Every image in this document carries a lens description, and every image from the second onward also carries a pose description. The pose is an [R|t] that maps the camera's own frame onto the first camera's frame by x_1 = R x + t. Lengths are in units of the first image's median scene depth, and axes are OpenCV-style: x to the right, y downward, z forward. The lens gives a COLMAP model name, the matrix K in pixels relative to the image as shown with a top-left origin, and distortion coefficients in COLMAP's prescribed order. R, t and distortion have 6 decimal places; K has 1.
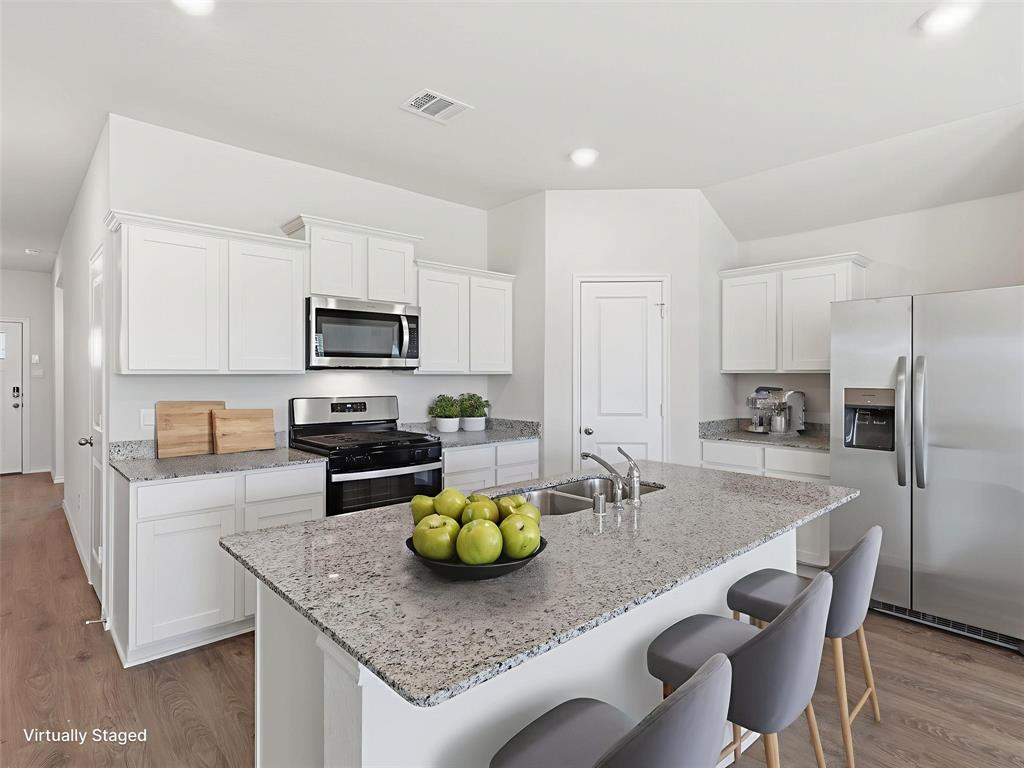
lens RADIAL K [[541.8, 0, 508.3], [0, 541.8, 375.9], [0, 0, 1]] dist [0.005607, 0.002125]
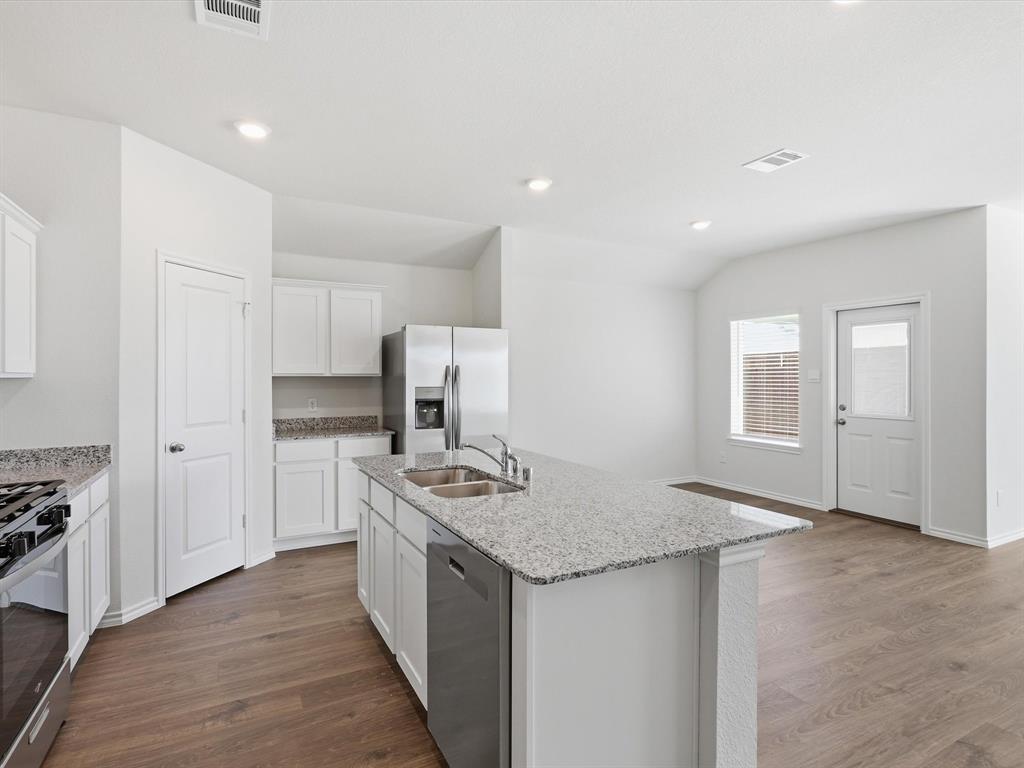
lens RADIAL K [[541.8, 0, 508.3], [0, 541.8, 375.9], [0, 0, 1]] dist [0.005607, 0.002125]
pose [[0.248318, -0.000710, 0.968678, -0.652277], [0.003347, 0.999994, -0.000125, -0.004759], [-0.968673, 0.003273, 0.248319, 0.406927]]
